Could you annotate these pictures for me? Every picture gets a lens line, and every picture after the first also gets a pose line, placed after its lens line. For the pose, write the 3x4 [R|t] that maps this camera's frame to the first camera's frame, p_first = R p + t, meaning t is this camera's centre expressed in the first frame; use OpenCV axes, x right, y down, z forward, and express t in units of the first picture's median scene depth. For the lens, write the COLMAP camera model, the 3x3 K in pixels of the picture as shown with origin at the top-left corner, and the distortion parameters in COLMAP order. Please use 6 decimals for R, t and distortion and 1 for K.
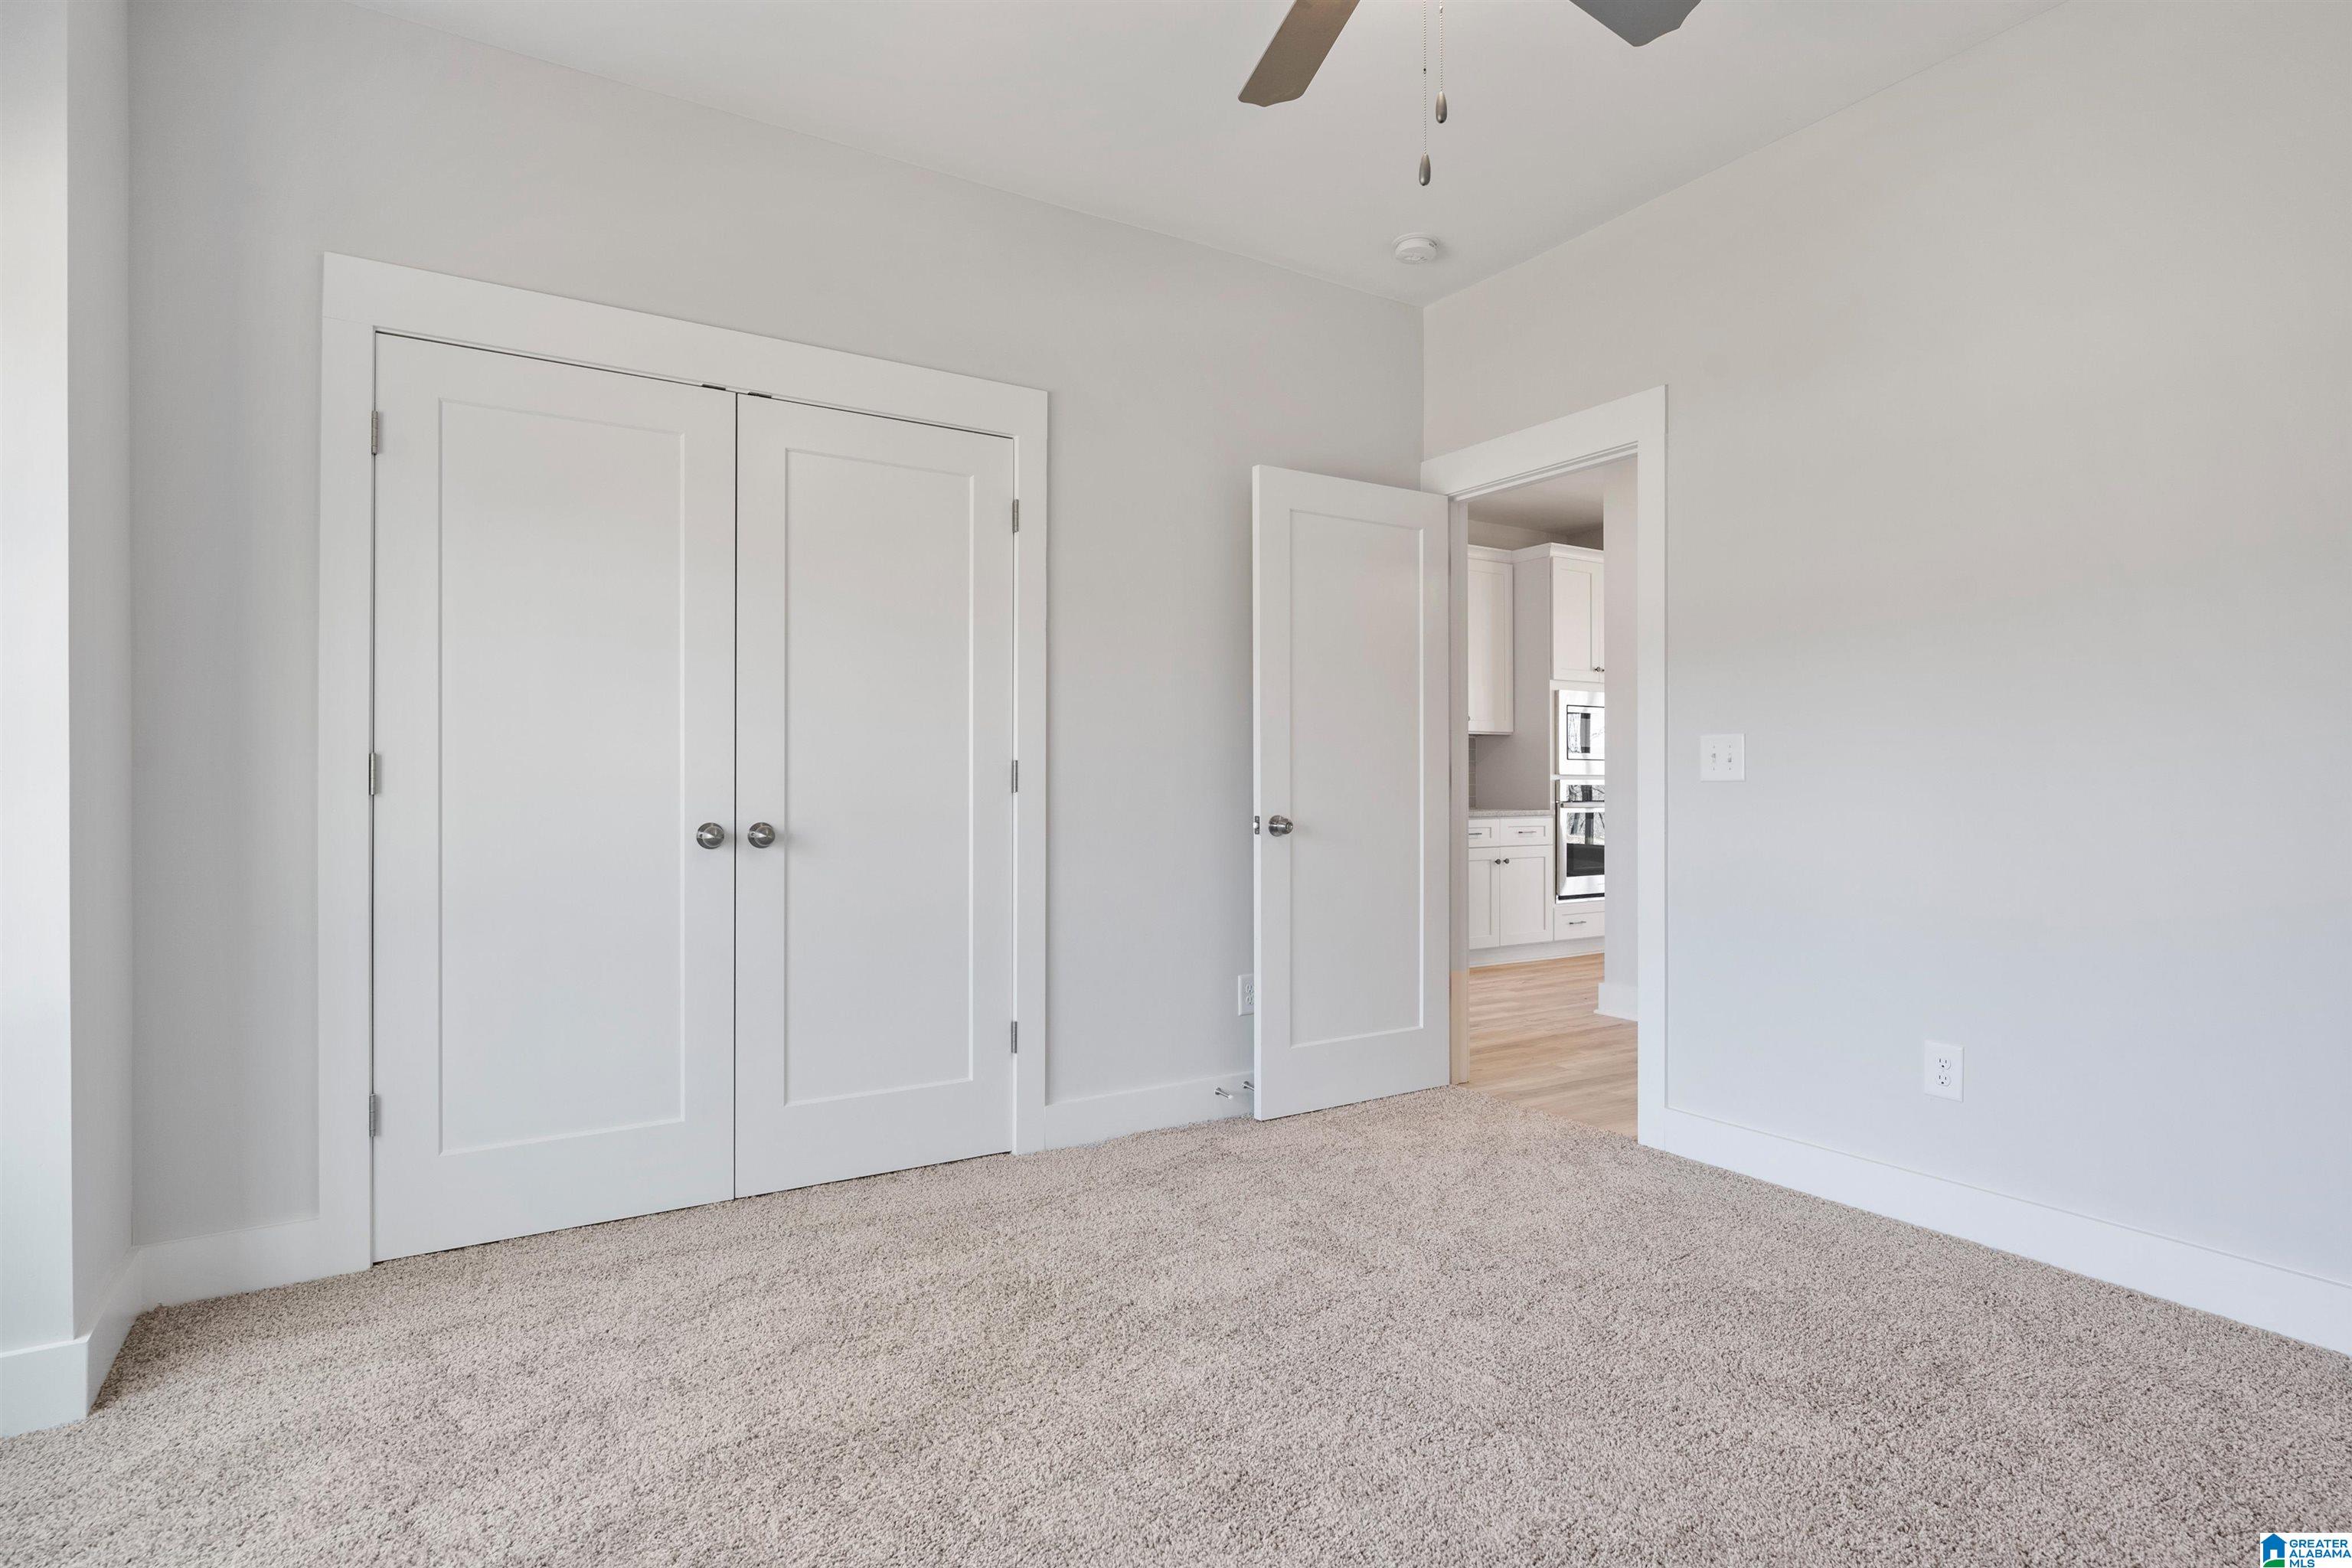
lens RADIAL K [[1204.5, 0, 1176.8], [0, 1204.5, 779.4], [0, 0, 1]] dist [0.001277, 0.000177]
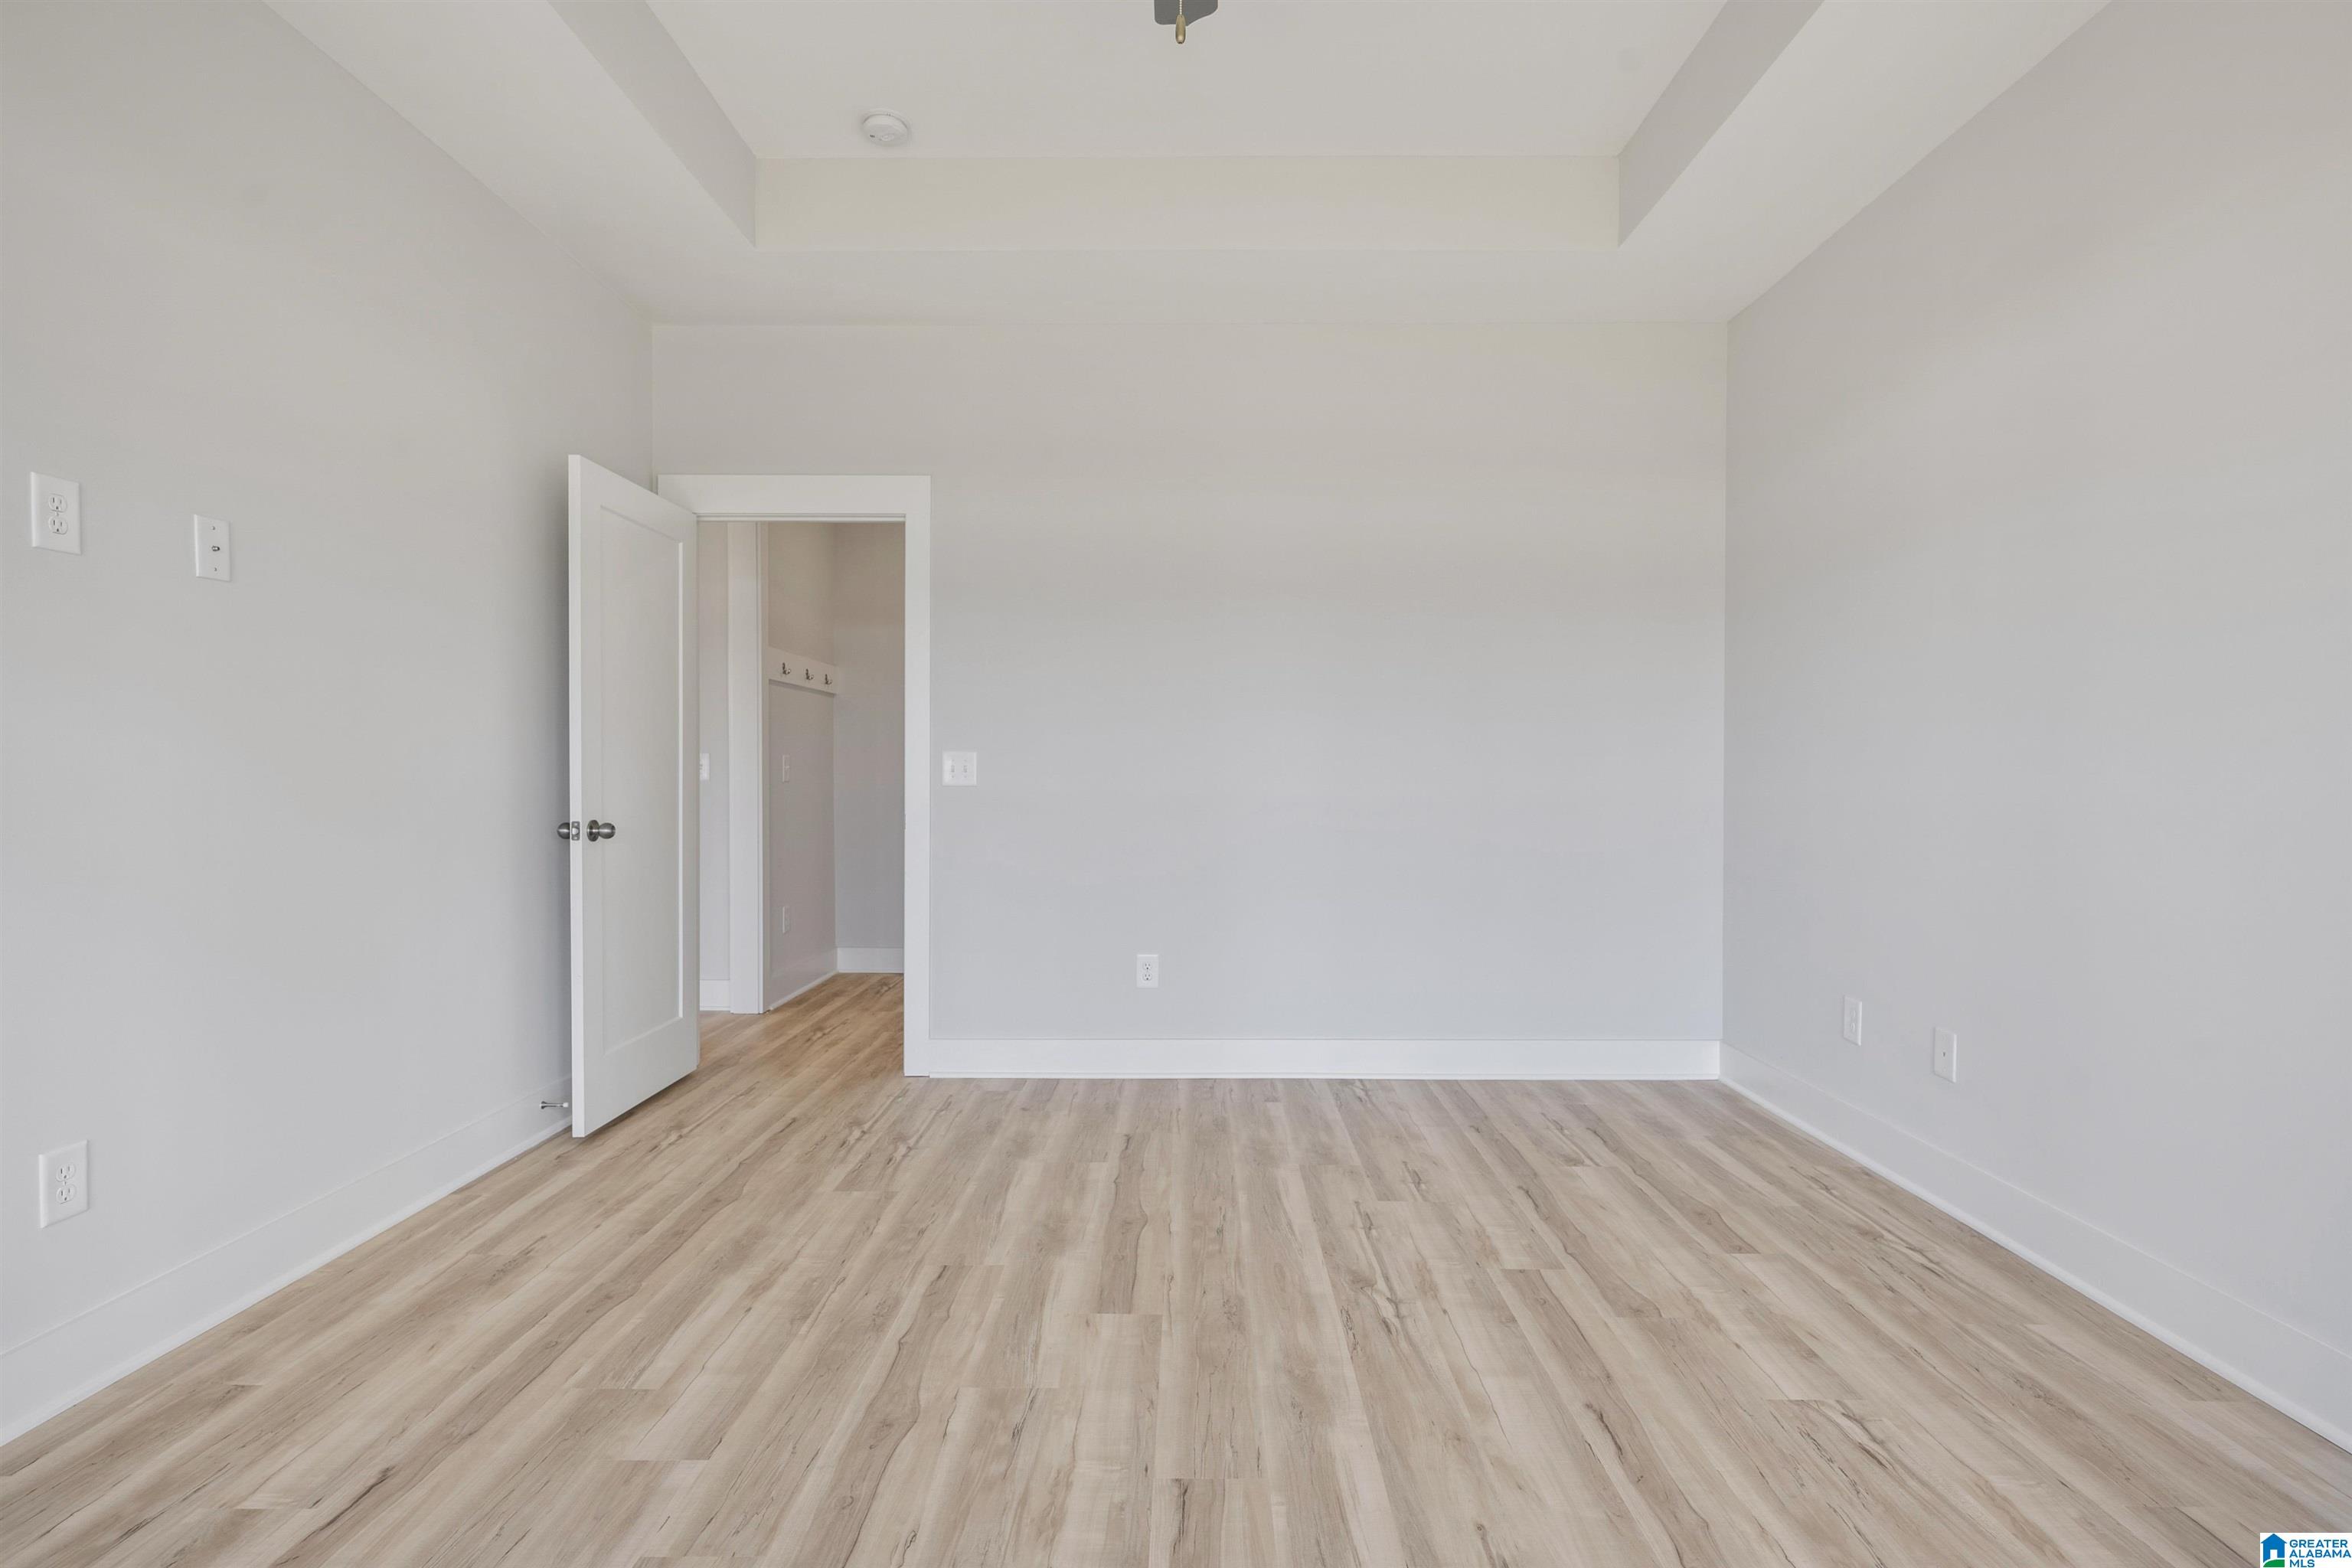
lens RADIAL K [[1204.5, 0, 1178.1], [0, 1204.5, 789.7], [0, 0, 1]] dist [0.001277, 0.000177]
pose [[0.550886, 0.002114, 0.834578, -0.471119], [-0.003361, 0.999994, -0.000315, 0.004415], [-0.834574, -0.002632, 0.550890, 0.076458]]
